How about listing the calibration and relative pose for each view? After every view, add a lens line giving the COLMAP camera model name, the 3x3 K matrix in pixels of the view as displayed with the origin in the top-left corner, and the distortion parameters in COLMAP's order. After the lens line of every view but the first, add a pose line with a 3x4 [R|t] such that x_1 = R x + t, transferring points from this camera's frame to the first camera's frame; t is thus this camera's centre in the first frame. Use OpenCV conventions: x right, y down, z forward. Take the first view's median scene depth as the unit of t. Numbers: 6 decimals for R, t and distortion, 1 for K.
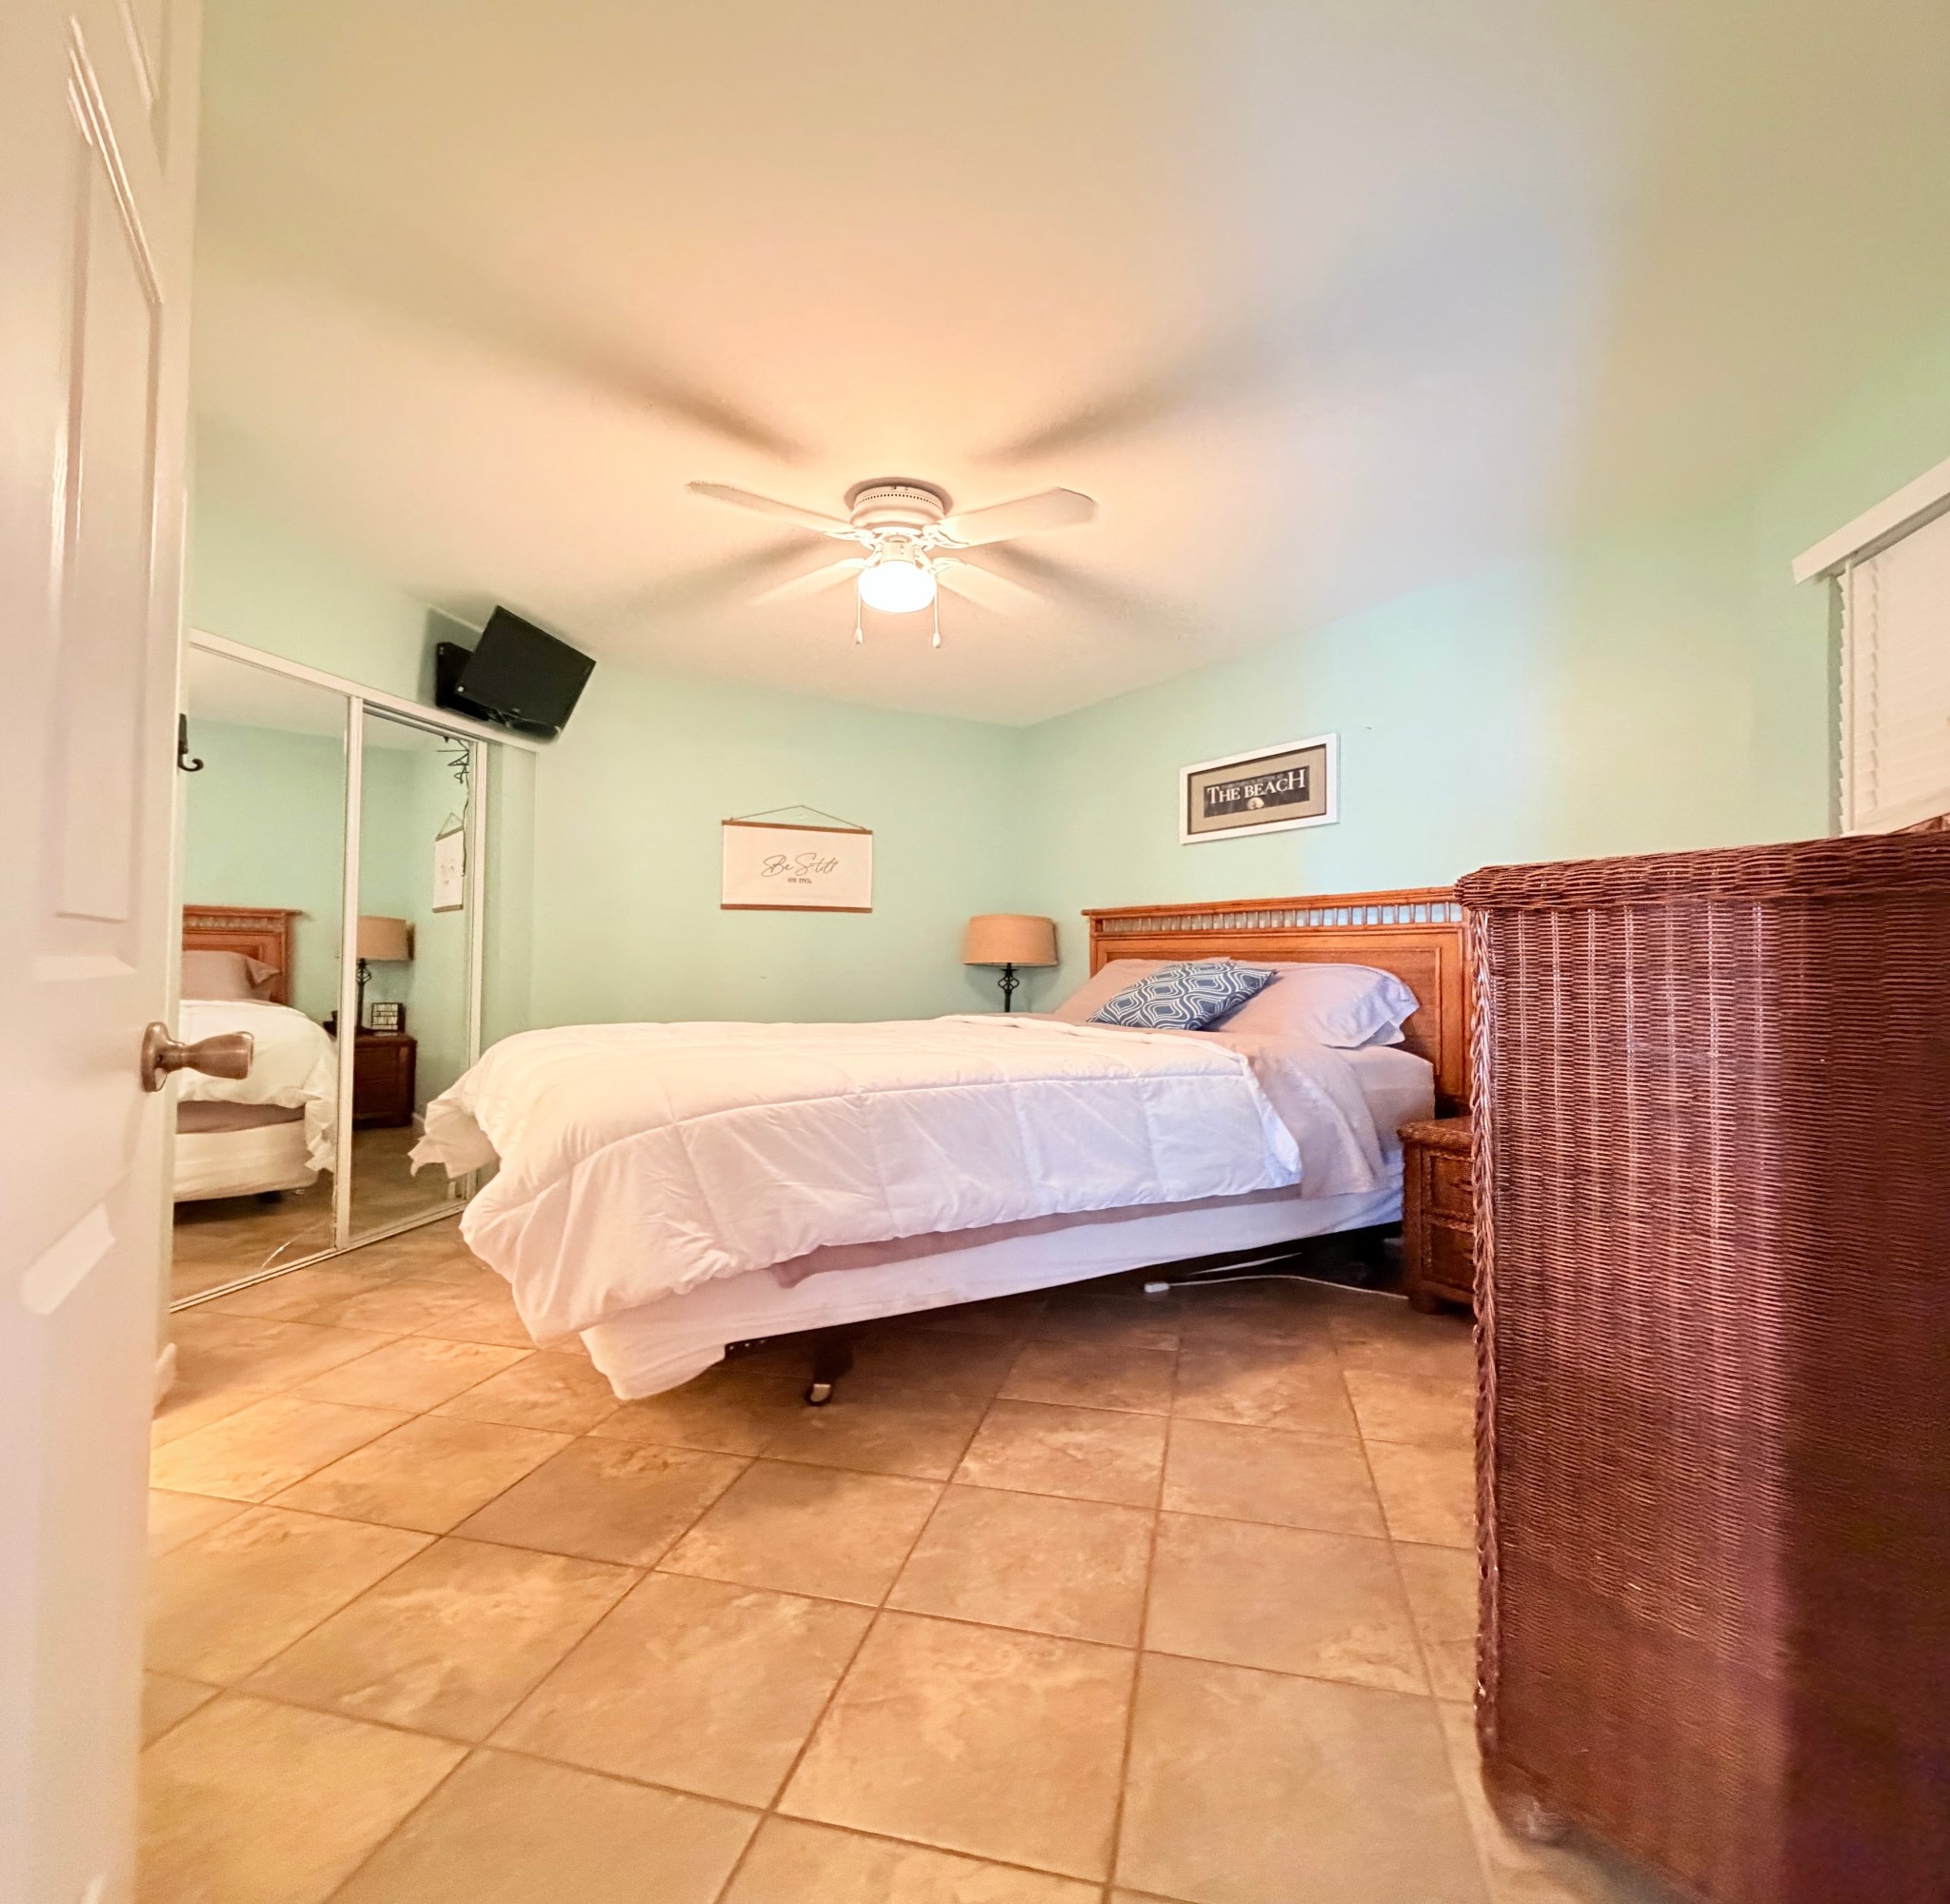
lens RADIAL K [[1035.6, 0, 975.0], [0, 1035.6, 952.0], [0, 0, 1]] dist [0.002141, 0.000736]
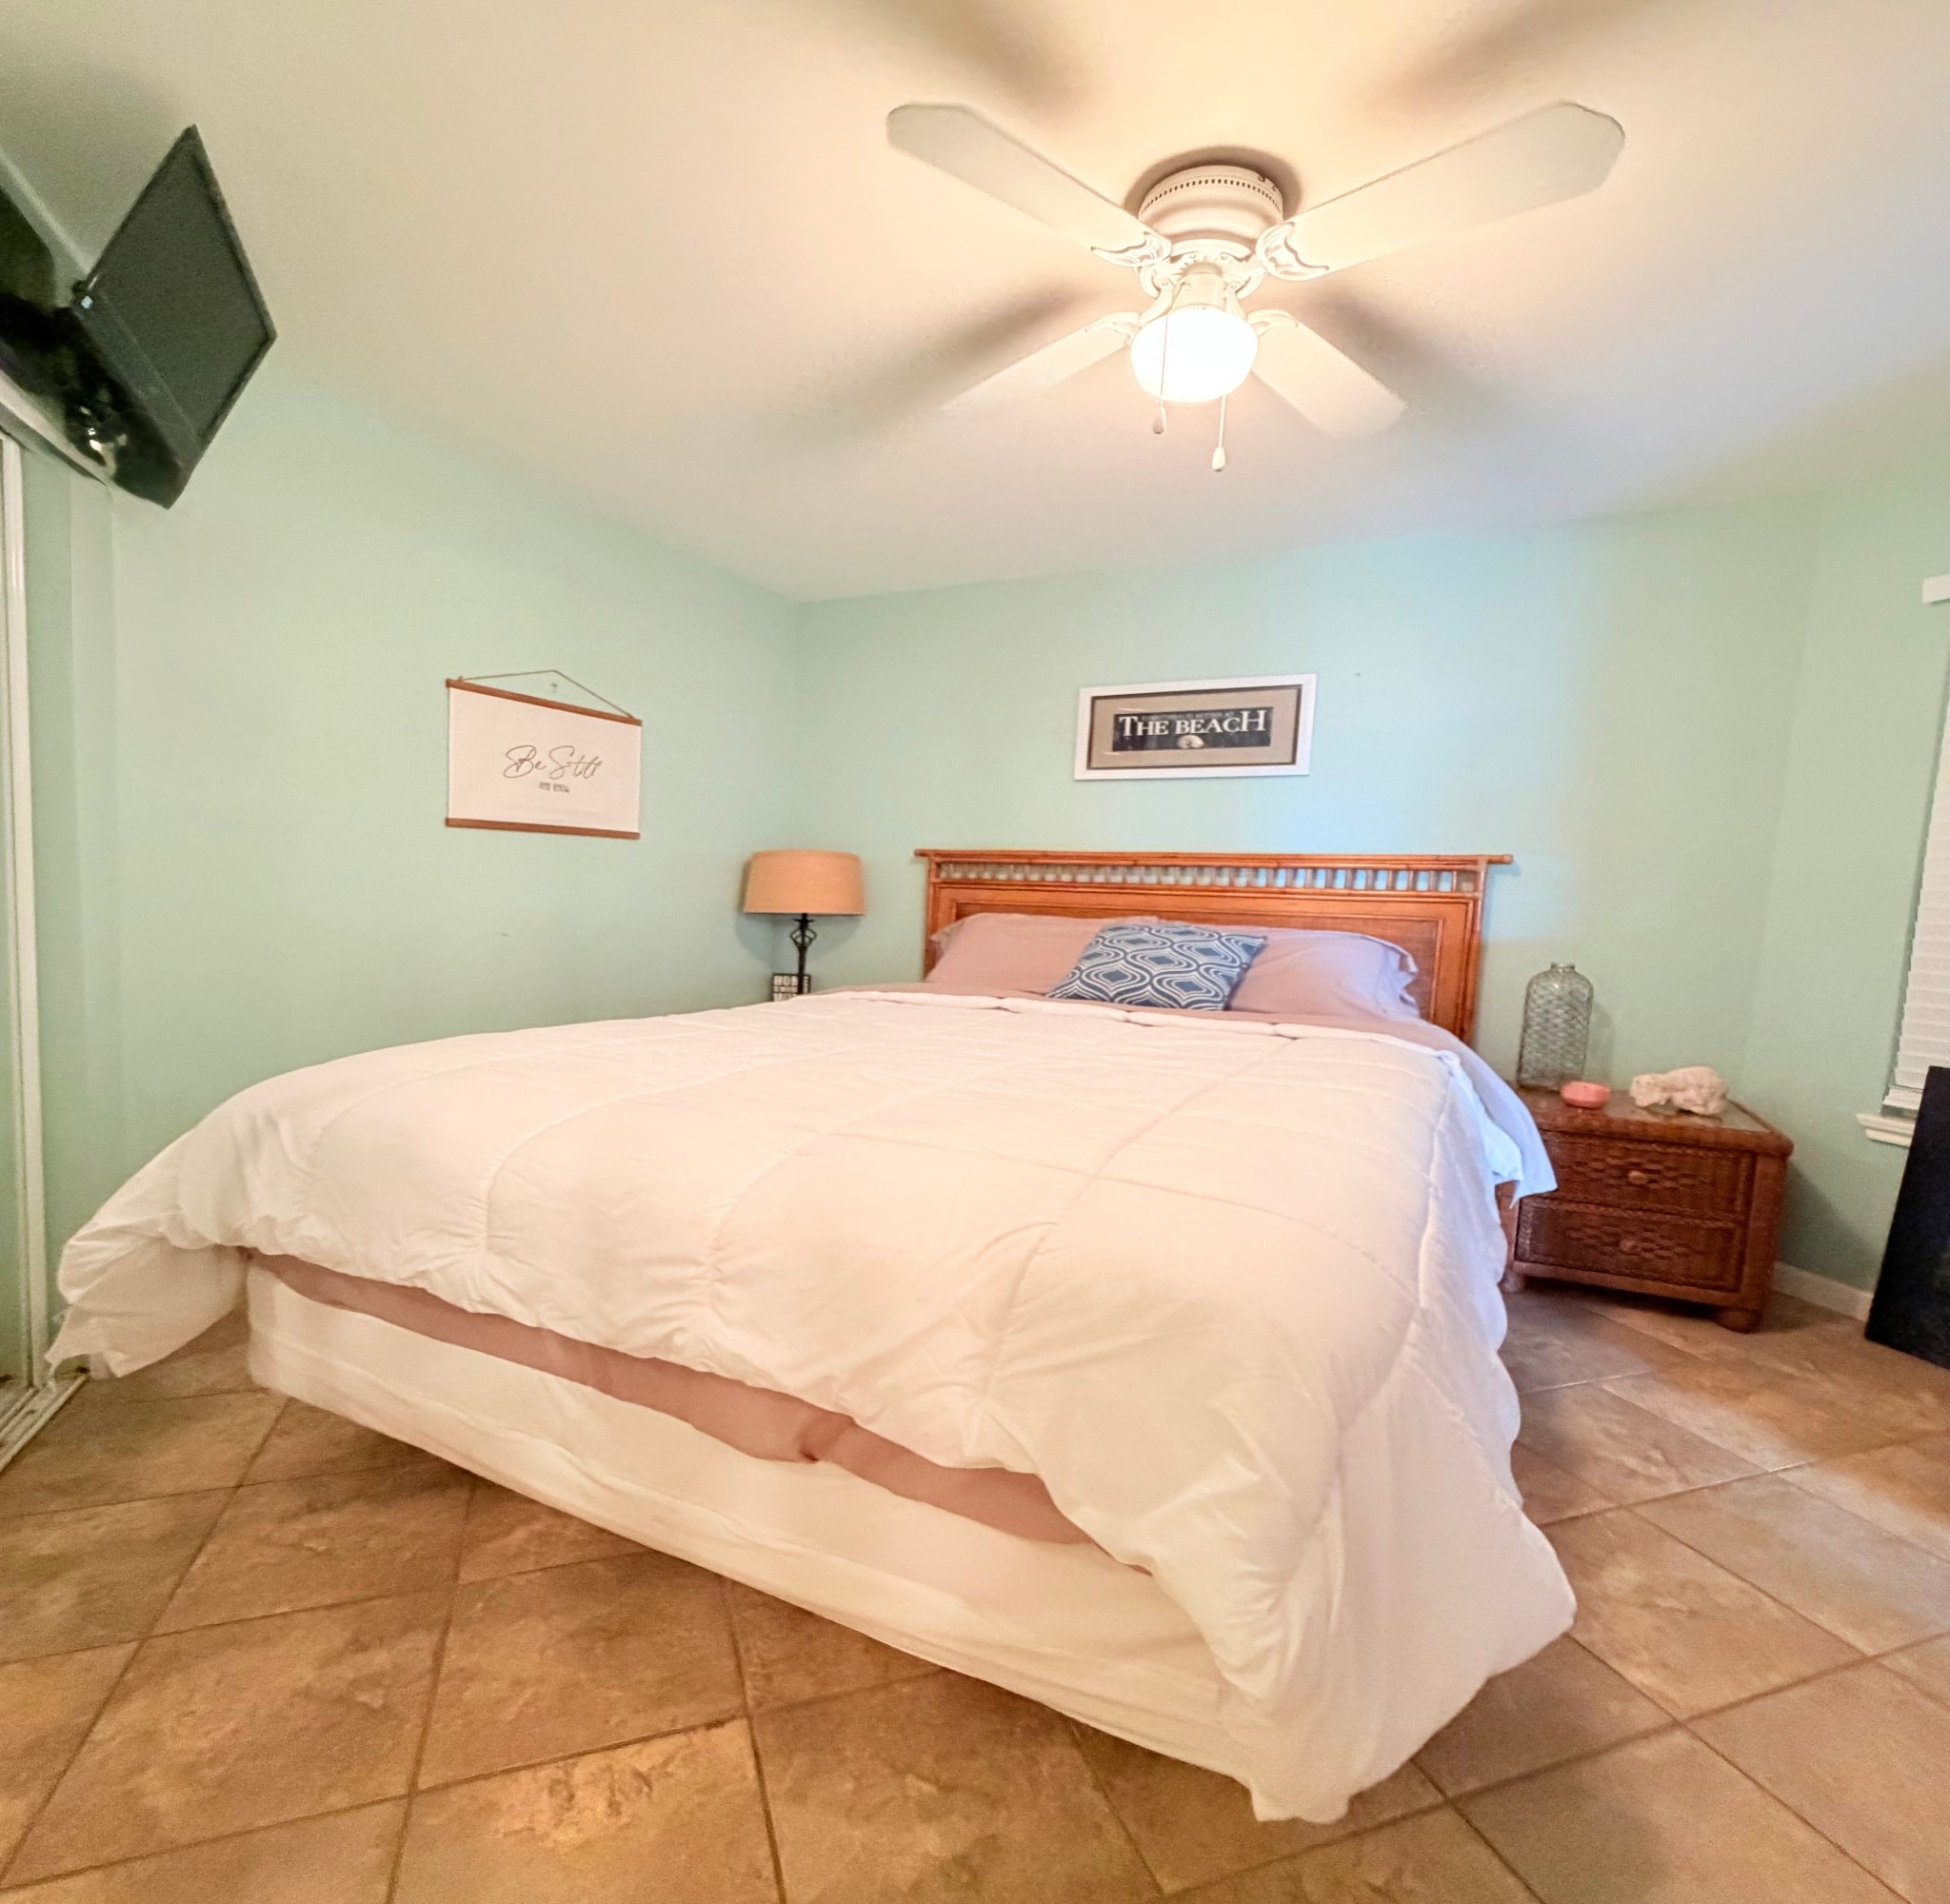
lens RADIAL K [[1036.9, 0, 976.2], [0, 1036.9, 1007.0], [0, 0, 1]] dist [-0.002209, 0.000220]
pose [[0.834970, -0.042061, 0.548686, -0.366380], [-0.029529, 0.992214, 0.120997, -0.020865], [-0.549503, -0.117231, 0.827226, 0.338574]]
